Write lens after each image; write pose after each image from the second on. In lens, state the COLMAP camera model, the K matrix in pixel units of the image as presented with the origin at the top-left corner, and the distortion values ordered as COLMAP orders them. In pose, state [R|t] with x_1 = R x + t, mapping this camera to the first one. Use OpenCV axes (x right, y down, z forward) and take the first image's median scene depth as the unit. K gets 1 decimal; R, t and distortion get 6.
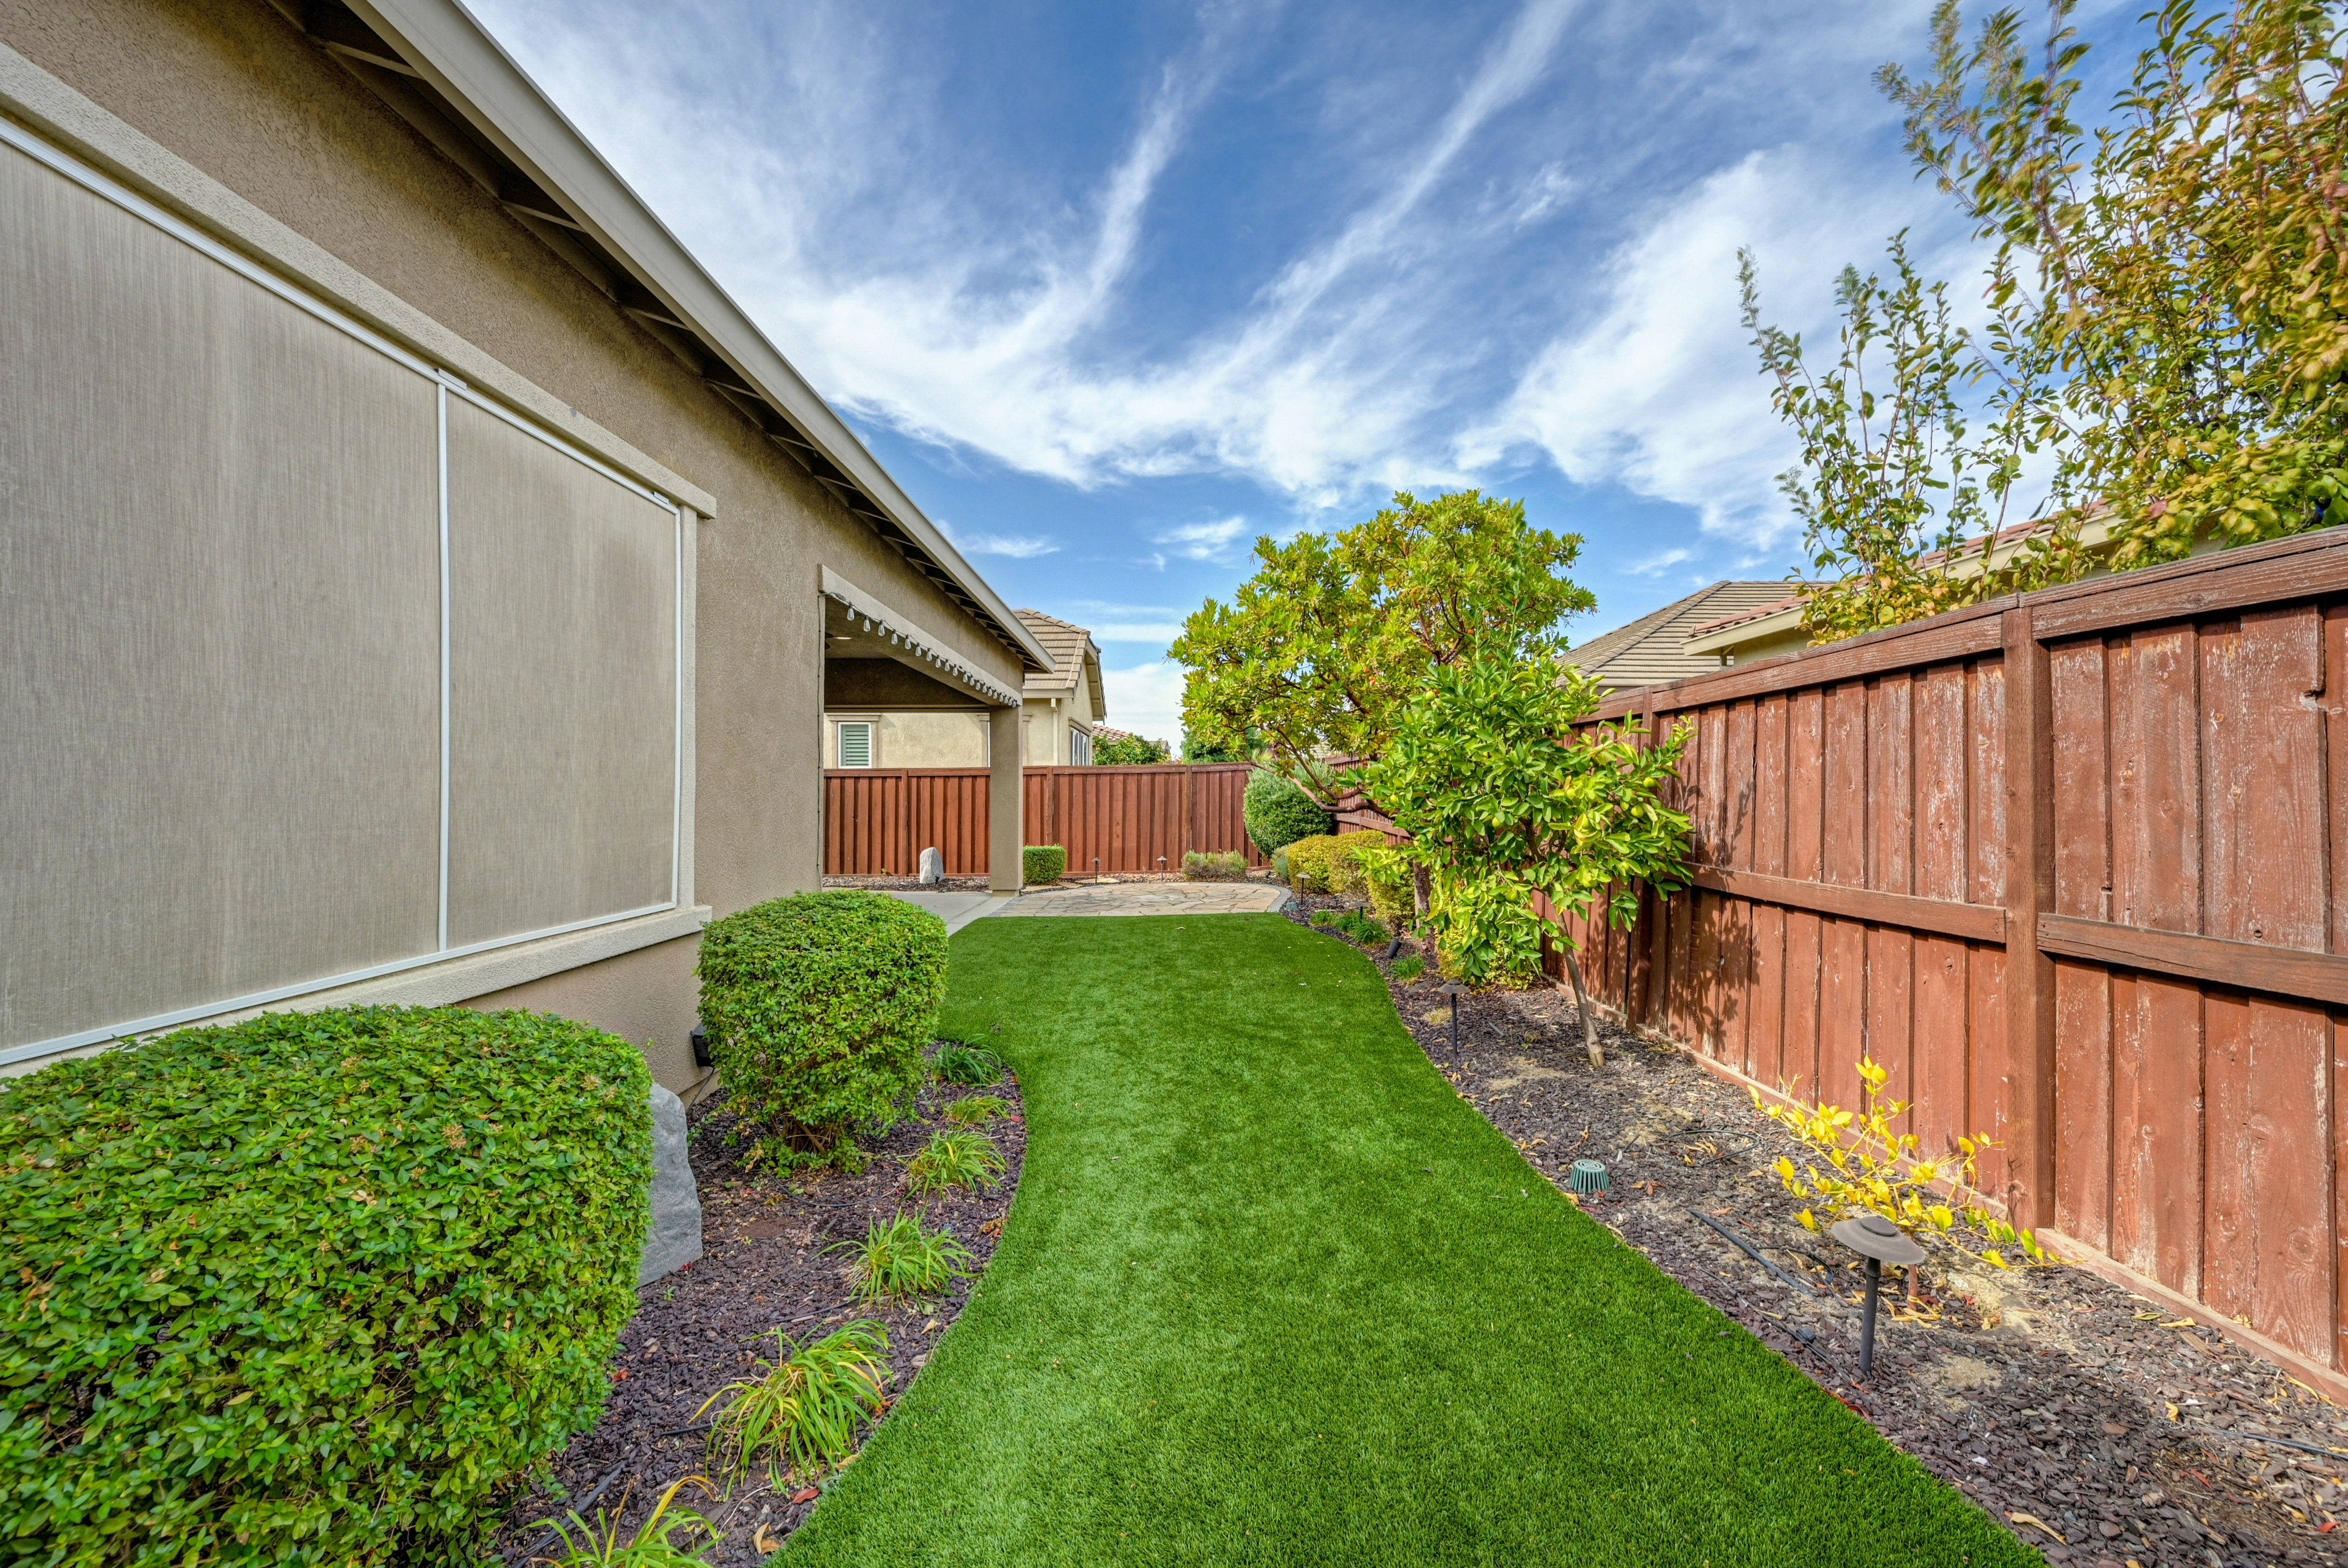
lens RADIAL K [[910.5, 0, 1177.7], [0, 910.5, 783.7], [0, 0, 1]] dist [-0.000500, 0.000809]
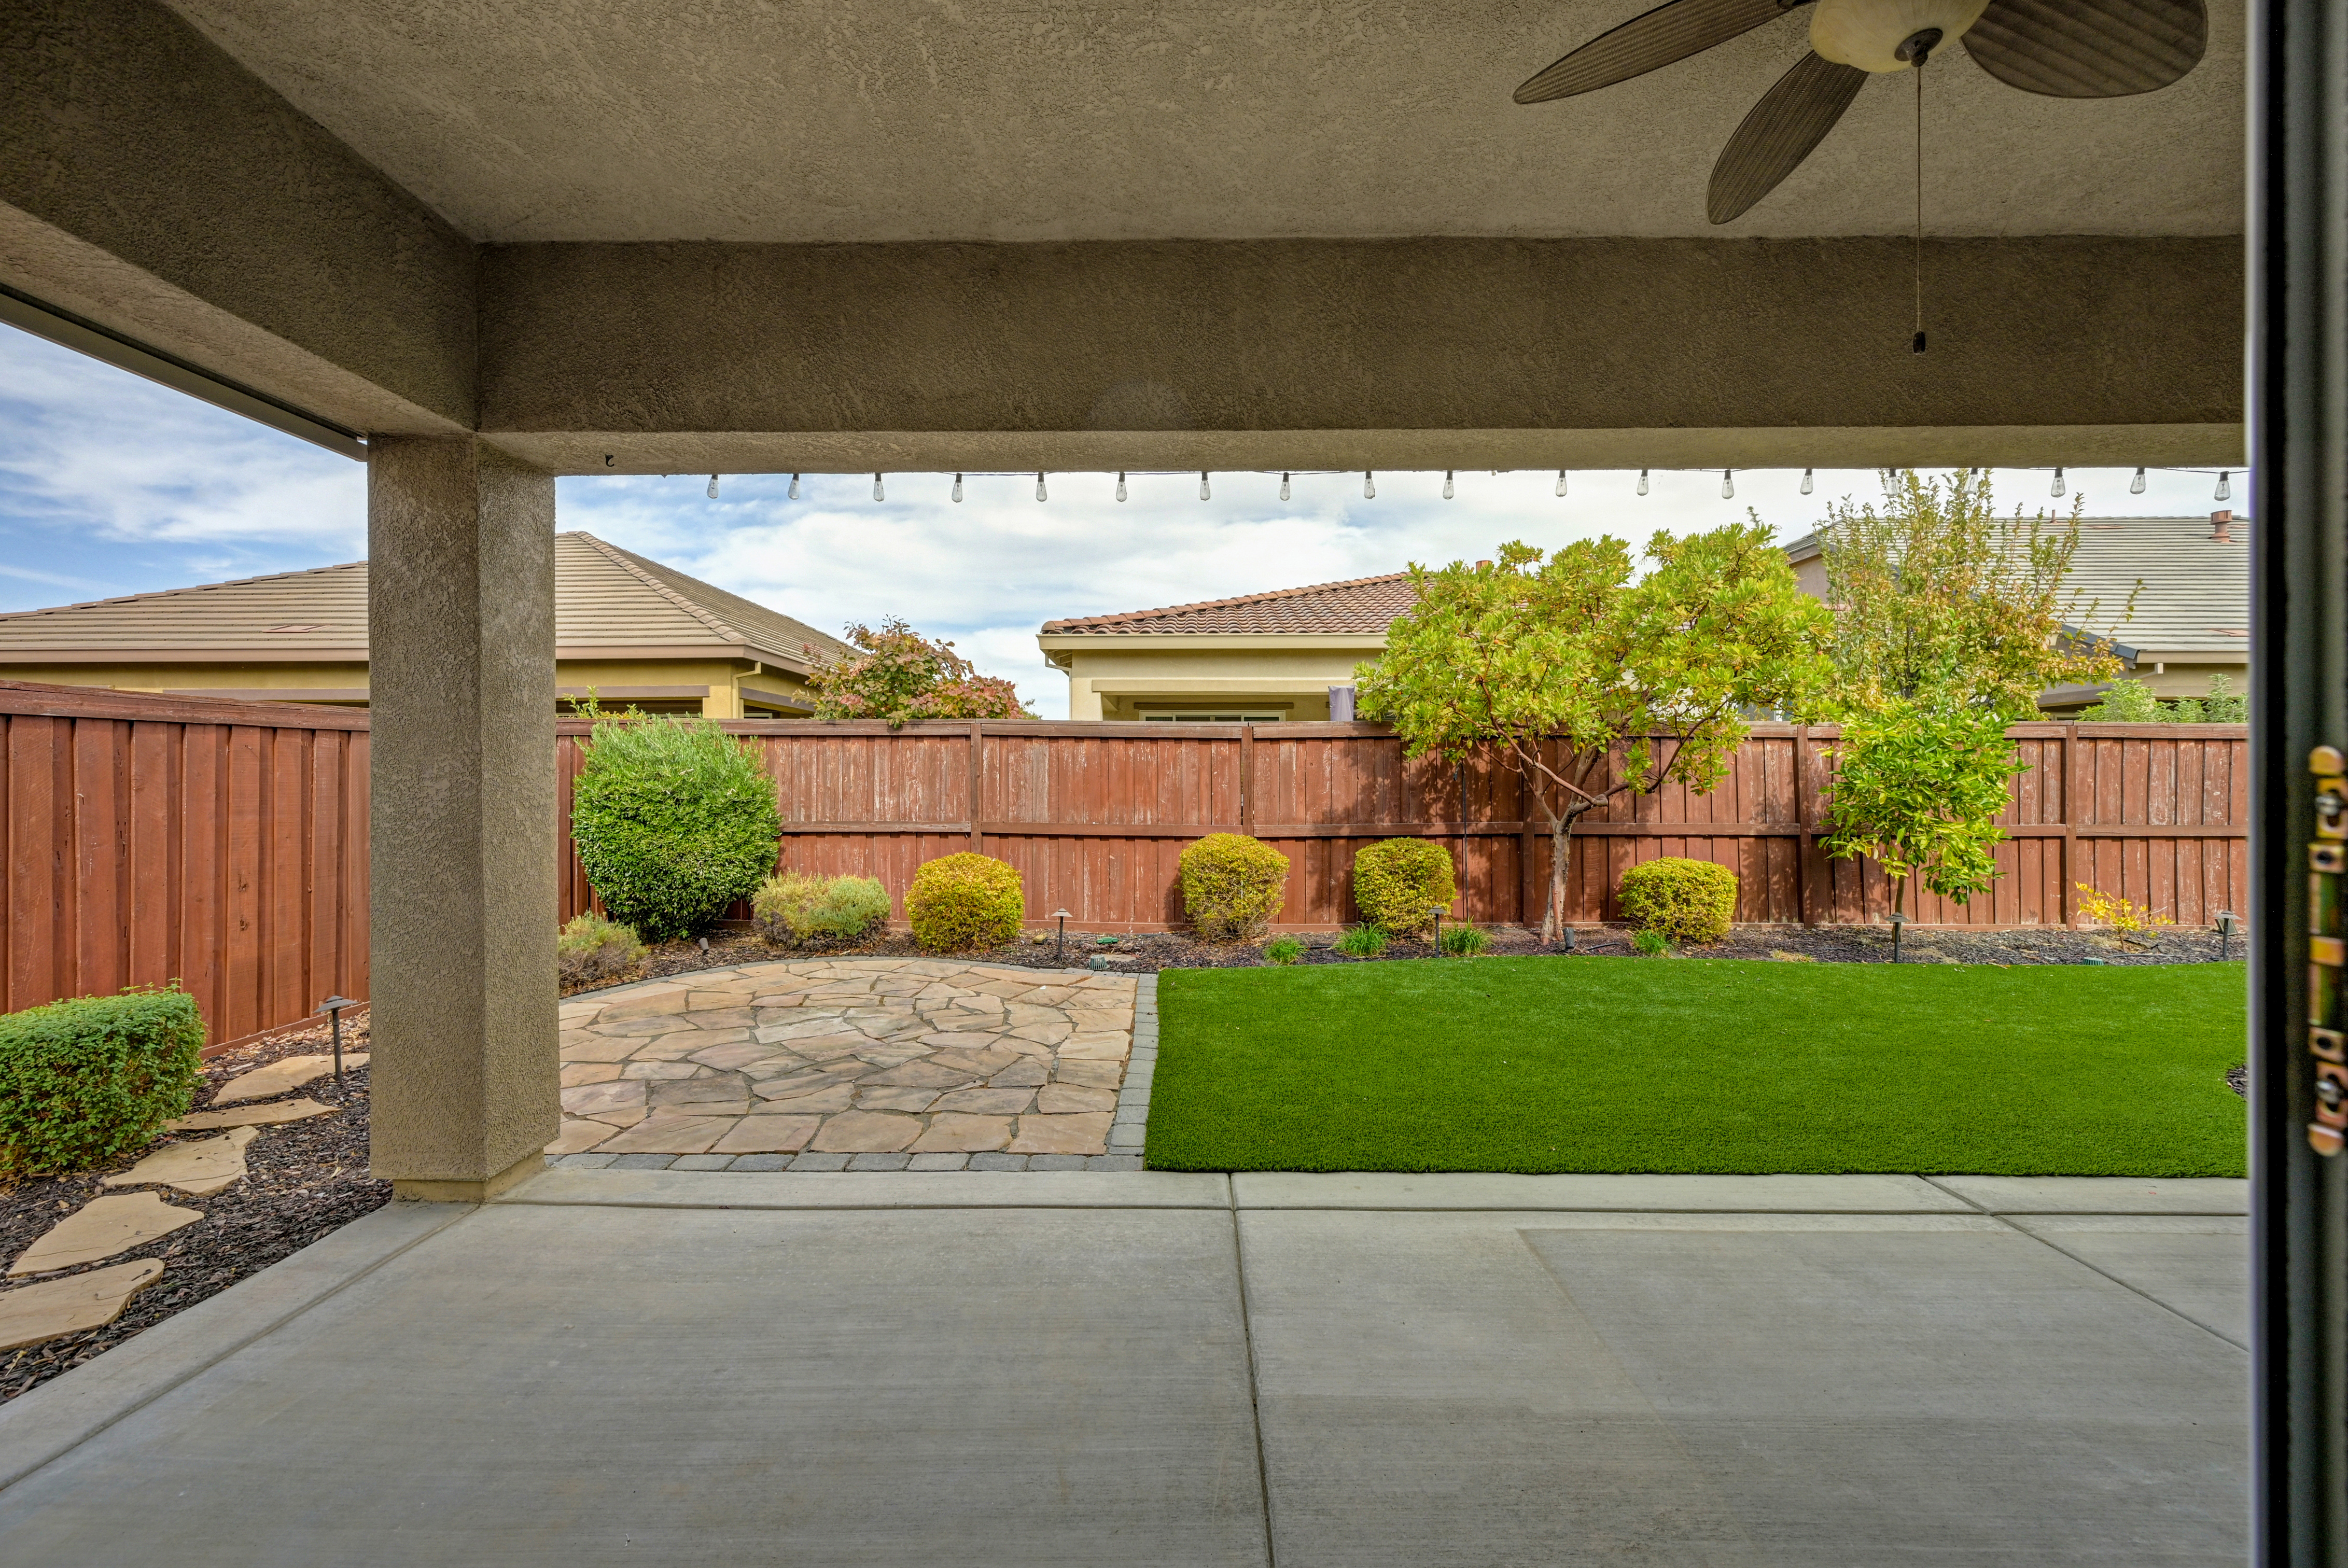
lens RADIAL K [[926.4, 0, 1174.0], [0, 926.4, 784.0], [0, 0, 1]] dist [-0.000987, 0.000453]
pose [[0.007180, -0.001388, 0.999973, -0.439966], [-0.009220, 0.999956, 0.001454, 0.006205], [-0.999932, -0.009230, 0.007167, 0.778946]]
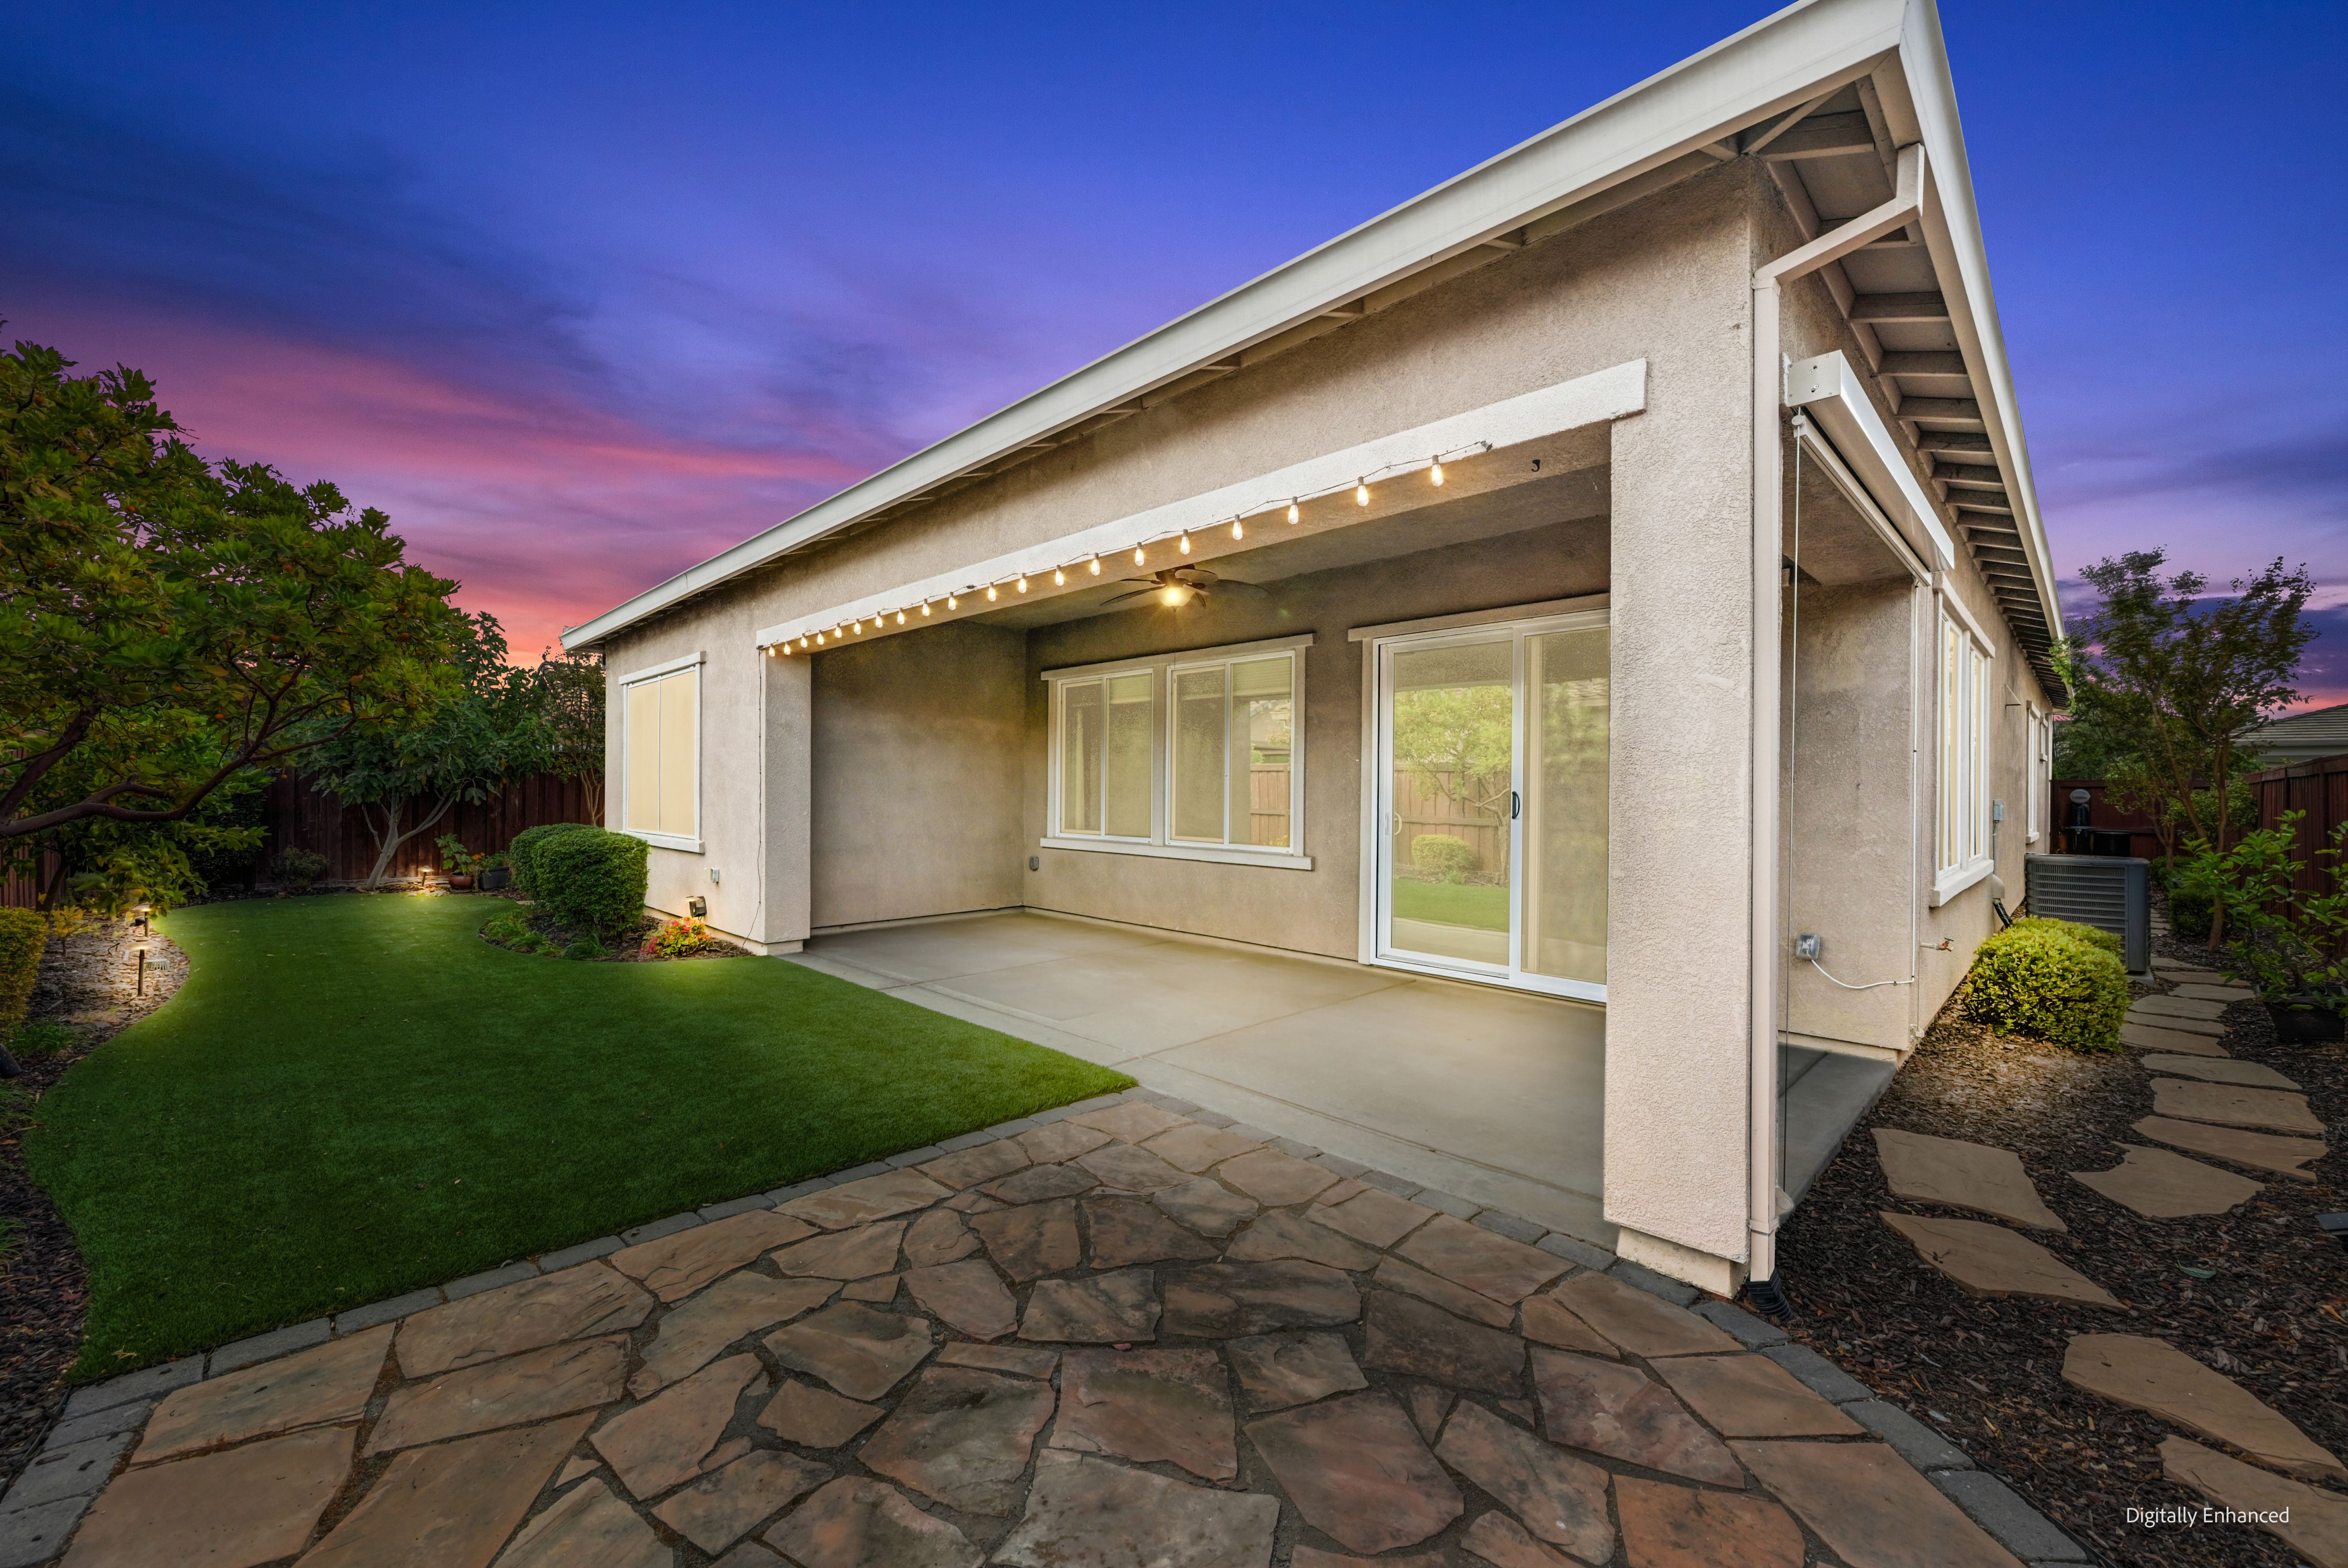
lens RADIAL K [[916.1, 0, 1174.0], [0, 916.1, 784.0], [0, 0, 1]] dist [-0.000628, 0.000576]
pose [[-0.709662, -0.009007, -0.704485, 0.064379], [0.000580, 0.999910, -0.013368, 0.008731], [0.704542, -0.009896, -0.709593, 1.046723]]
